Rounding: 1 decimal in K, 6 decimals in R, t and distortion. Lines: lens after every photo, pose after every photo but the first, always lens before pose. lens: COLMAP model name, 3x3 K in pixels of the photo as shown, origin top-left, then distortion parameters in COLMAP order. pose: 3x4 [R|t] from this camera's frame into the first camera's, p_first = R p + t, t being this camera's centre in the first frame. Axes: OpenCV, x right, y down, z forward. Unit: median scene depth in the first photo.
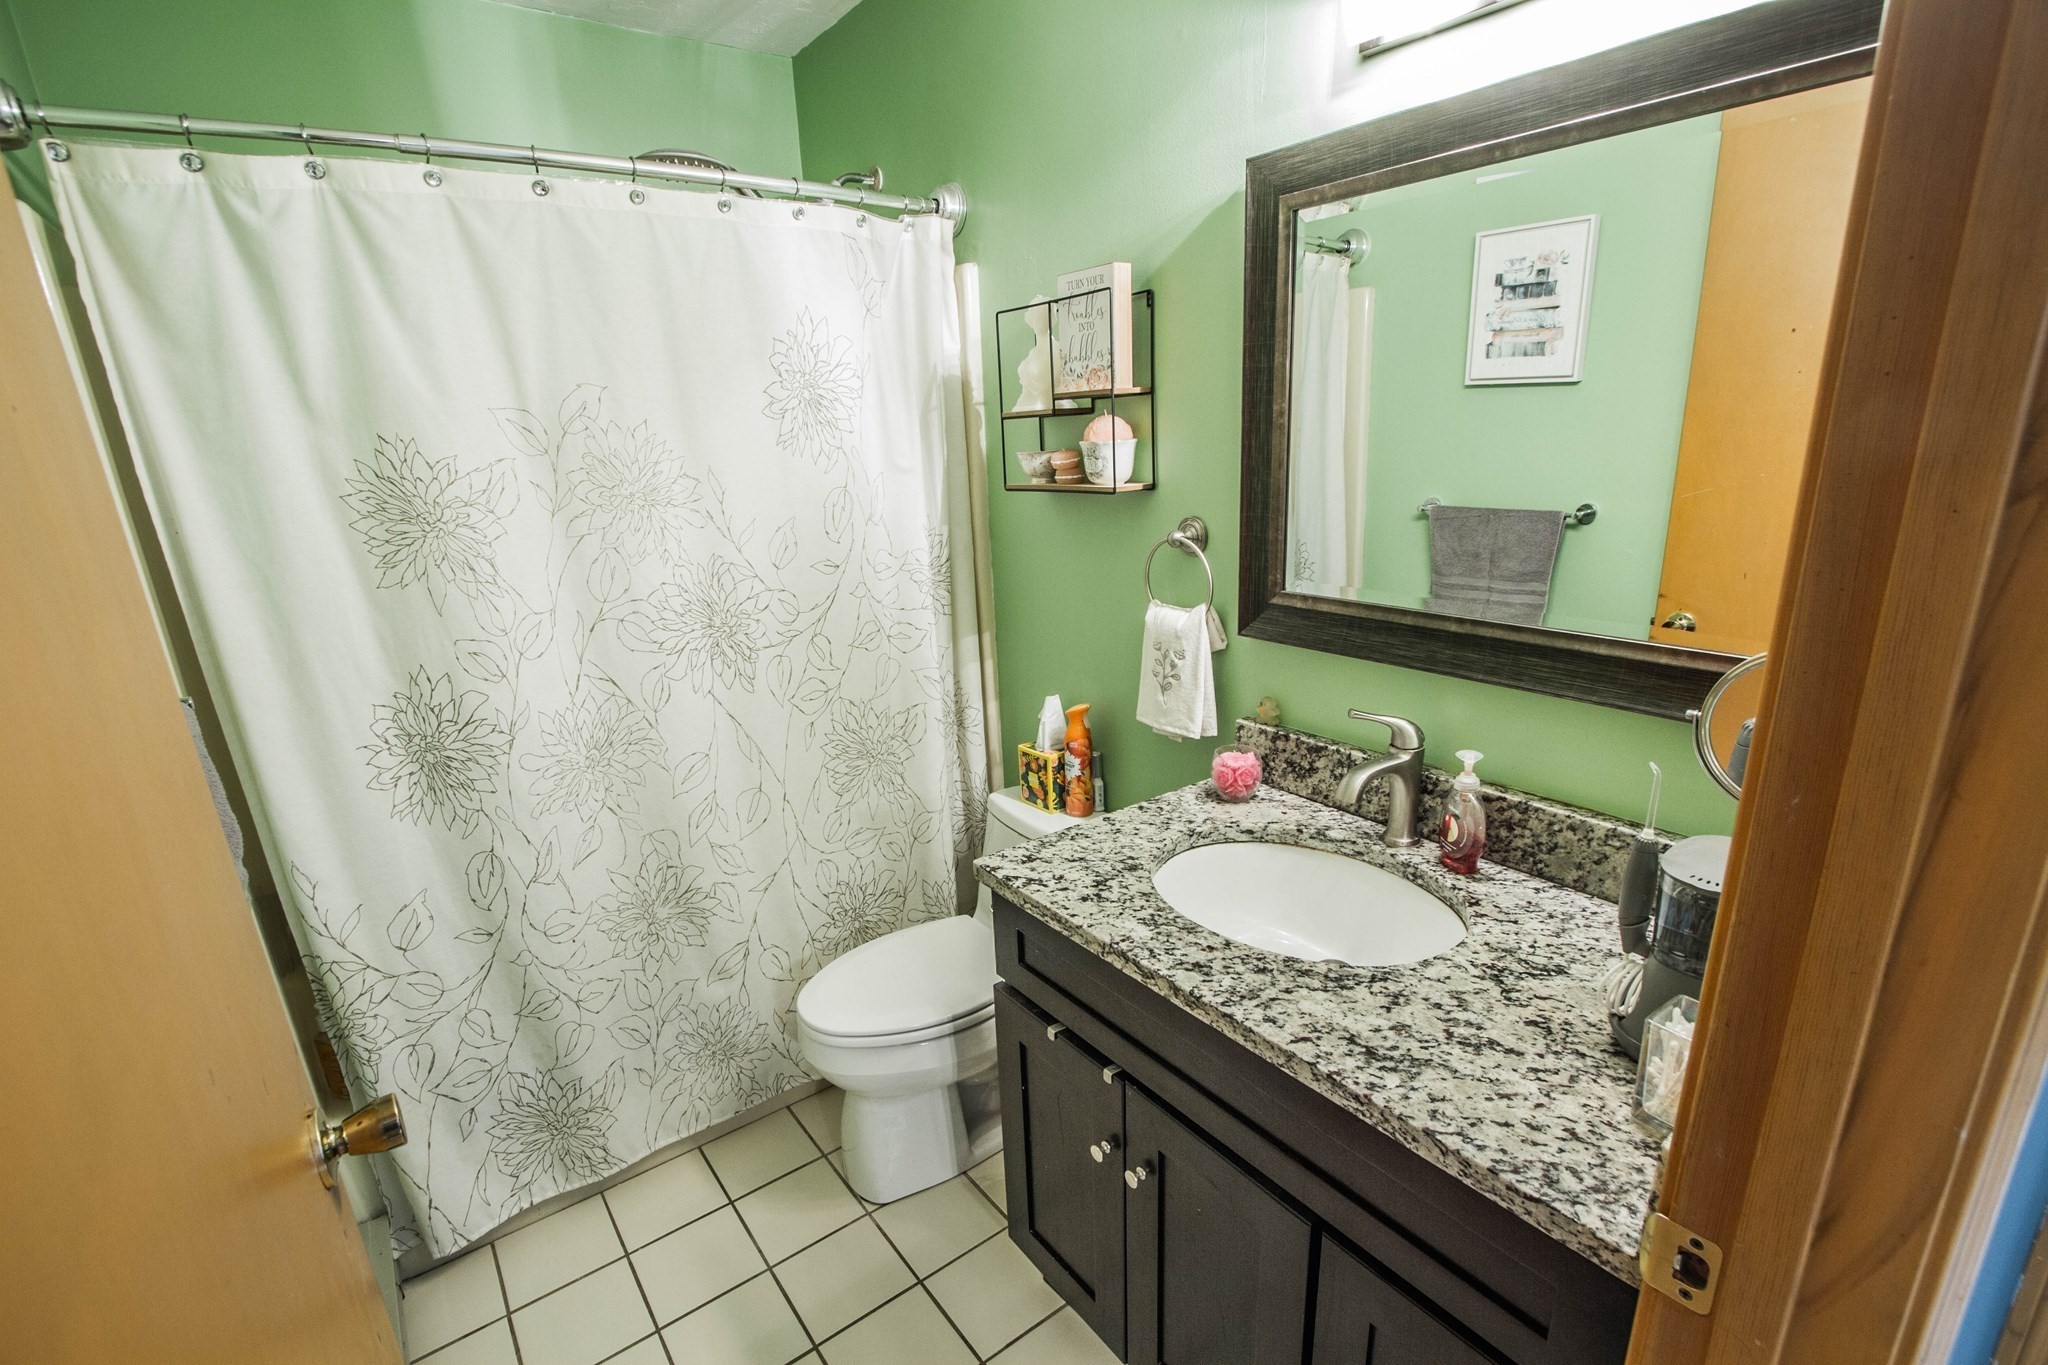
lens RADIAL K [[955.1, 0, 1047.0], [0, 955.1, 737.6], [0, 0, 1]] dist [-0.015608, 0.002950]
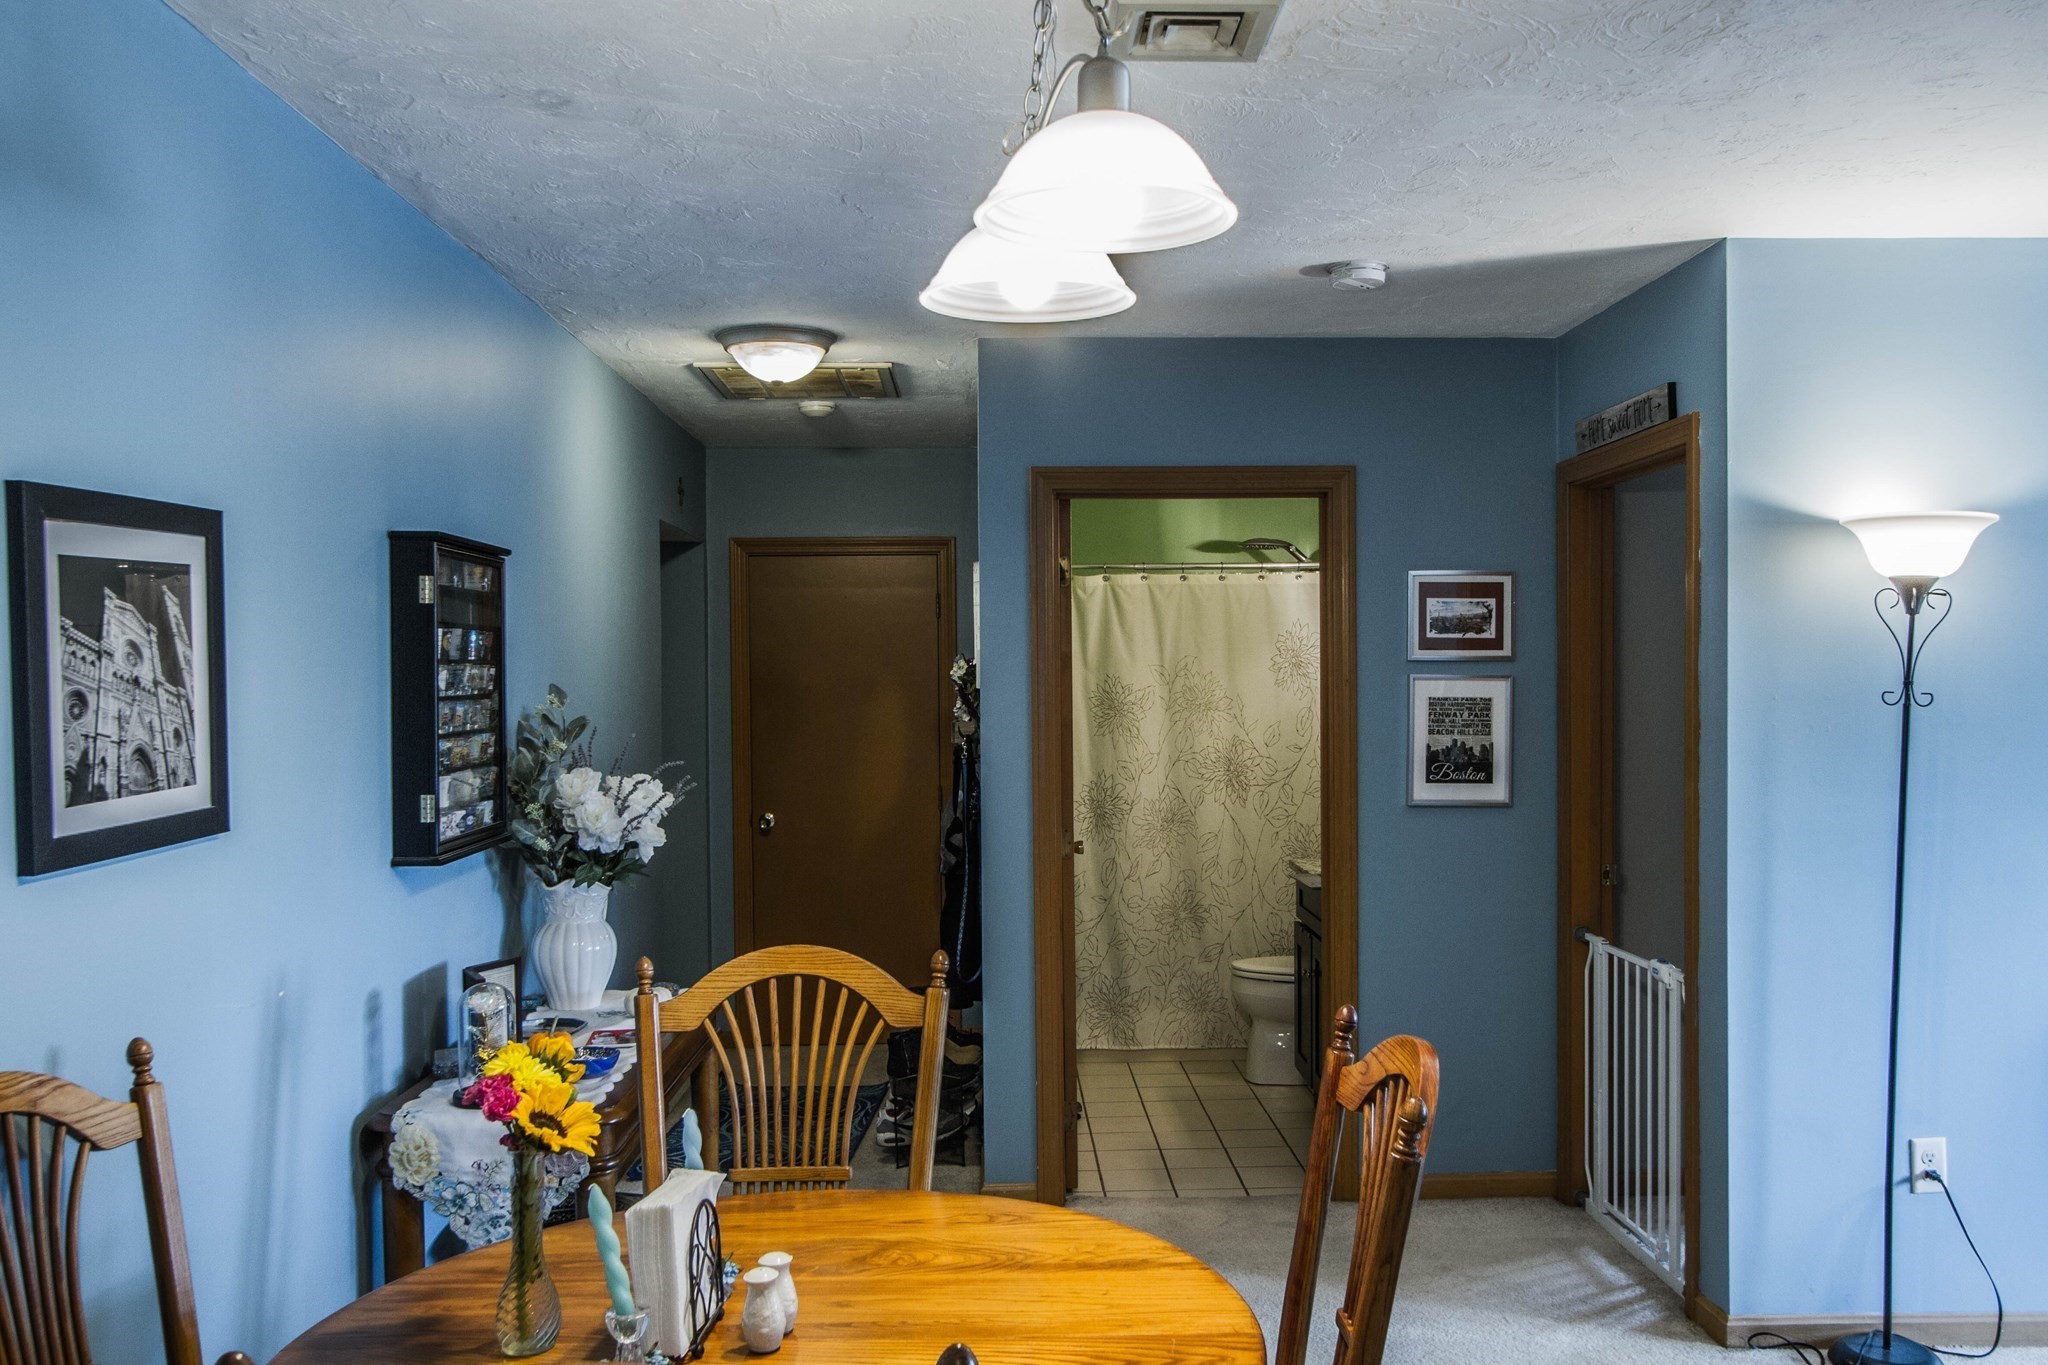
lens RADIAL K [[1520.1, 0, 1024.1], [0, 1520.1, 684.1], [0, 0, 1]] dist [-0.000679, -0.000009]
pose [[0.816354, 0.038034, -0.576298, 1.140560], [-0.200778, 0.954283, -0.221433, 0.508568], [0.541530, 0.296476, 0.786669, -1.812194]]
